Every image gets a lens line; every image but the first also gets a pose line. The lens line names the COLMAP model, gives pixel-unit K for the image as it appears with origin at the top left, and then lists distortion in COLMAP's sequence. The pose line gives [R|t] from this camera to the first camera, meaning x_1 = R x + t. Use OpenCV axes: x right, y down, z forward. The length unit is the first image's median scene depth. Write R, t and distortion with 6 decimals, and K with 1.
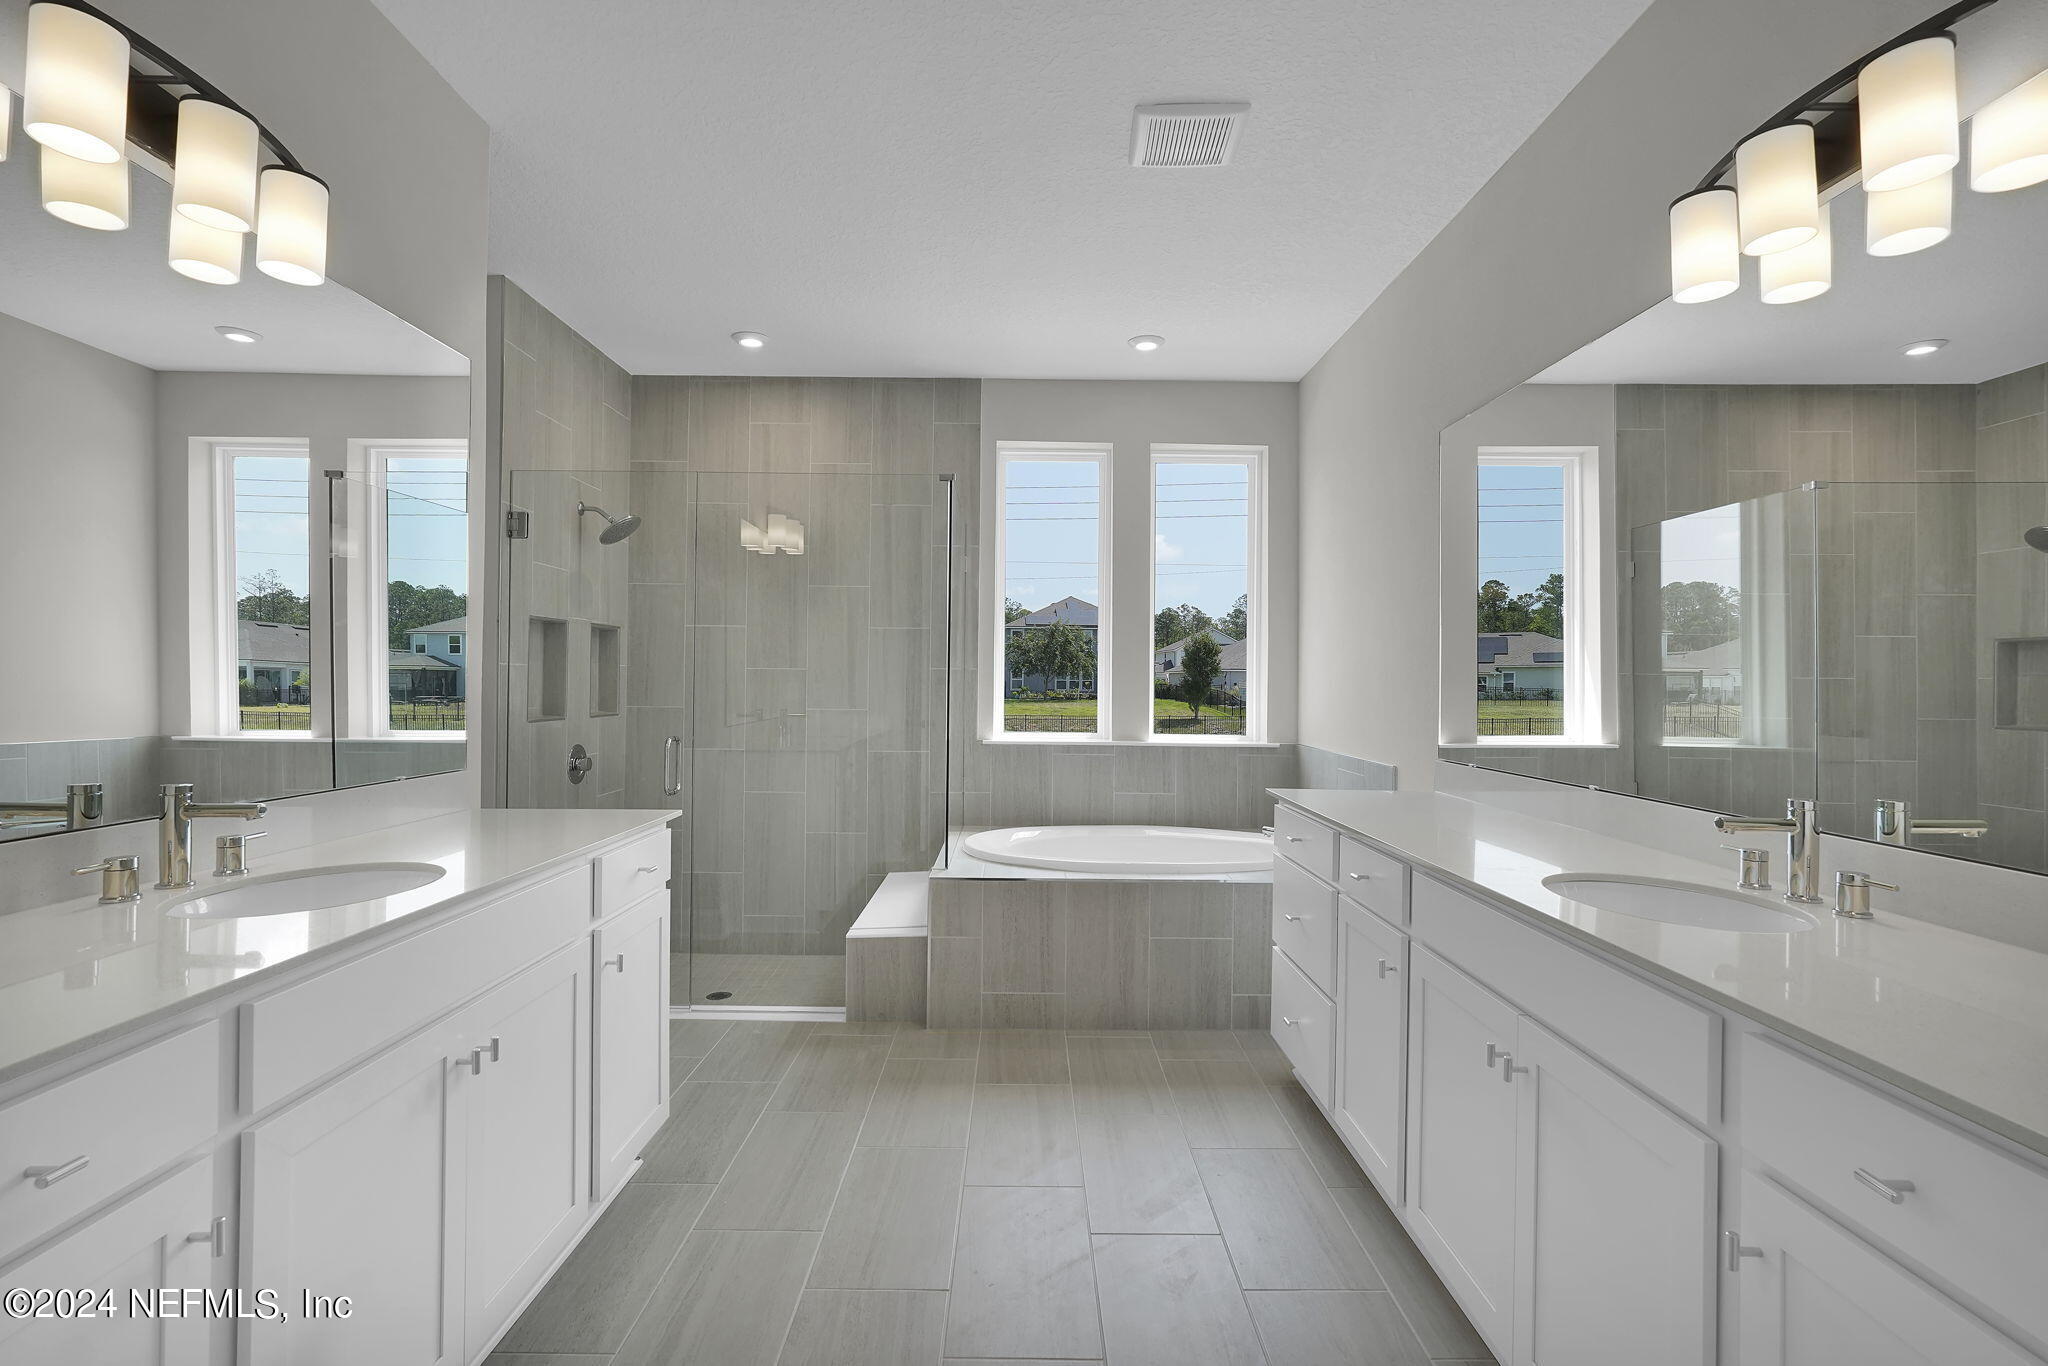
lens RADIAL K [[954.0, 0, 1029.2], [0, 954.0, 692.5], [0, 0, 1]] dist [-0.003777, 0.022410]
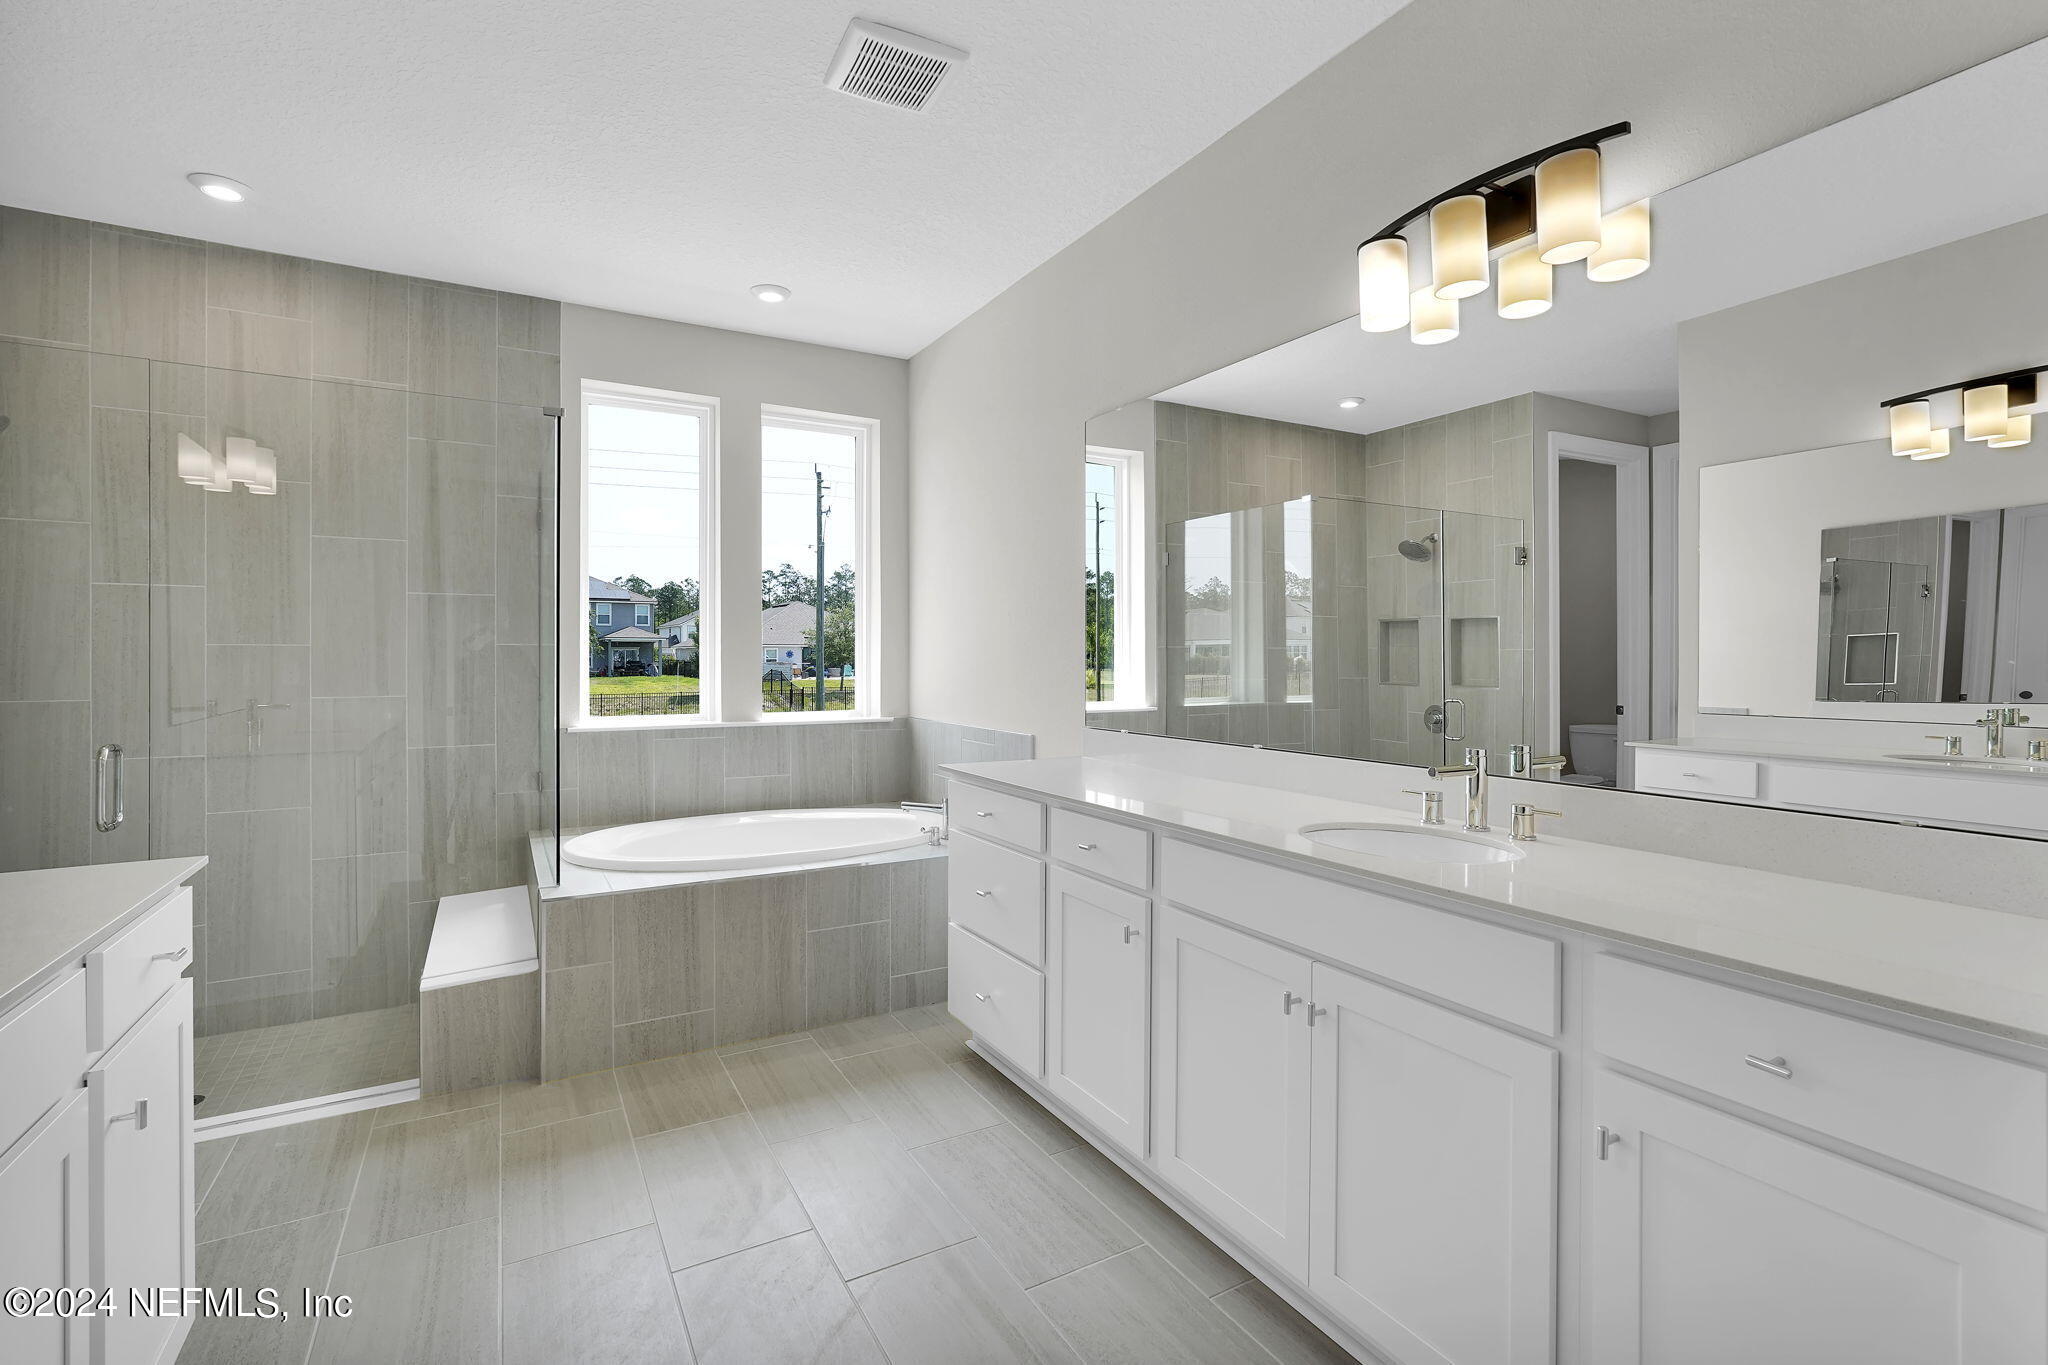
lens RADIAL K [[928.5, 0, 1019.4], [0, 928.5, 672.7], [0, 0, 1]] dist [-0.002119, 0.011524]
pose [[0.879656, -0.018917, 0.475234, -0.116268], [0.015468, 0.999818, 0.011168, -0.003174], [-0.475359, -0.002473, 0.879789, 0.100145]]
